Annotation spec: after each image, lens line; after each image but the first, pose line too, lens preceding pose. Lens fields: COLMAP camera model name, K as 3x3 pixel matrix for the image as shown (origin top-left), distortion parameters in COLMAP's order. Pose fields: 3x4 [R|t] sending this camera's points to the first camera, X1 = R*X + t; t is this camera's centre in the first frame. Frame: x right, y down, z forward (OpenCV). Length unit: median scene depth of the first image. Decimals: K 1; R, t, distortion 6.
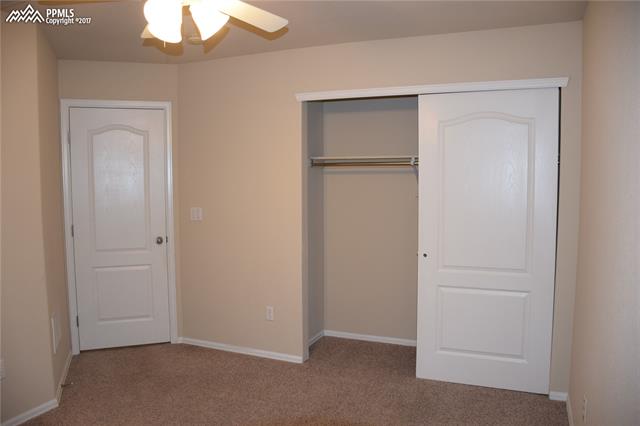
lens RADIAL K [[464.5, 0, 320.0], [0, 464.5, 213.0], [0, 0, 1]] dist [-0.000776, 0.001906]
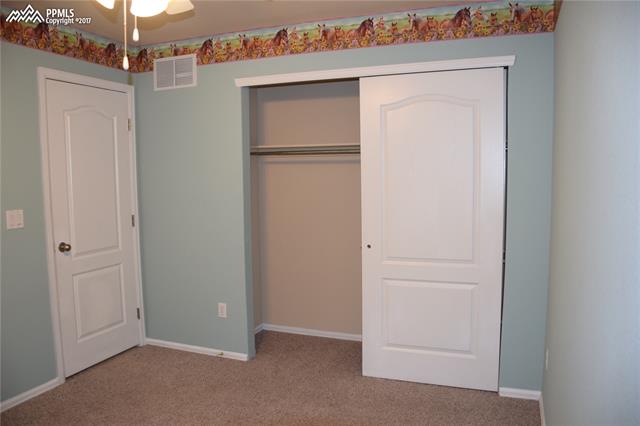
lens RADIAL K [[500.9, 0, 321.8], [0, 500.9, 216.5], [0, 0, 1]] dist [0.232737, -0.604612]
pose [[0.999594, -0.013346, -0.025173, 0.153299], [0.013906, 0.999657, 0.022198, 0.004202], [0.024868, -0.022539, 0.999437, -0.044852]]
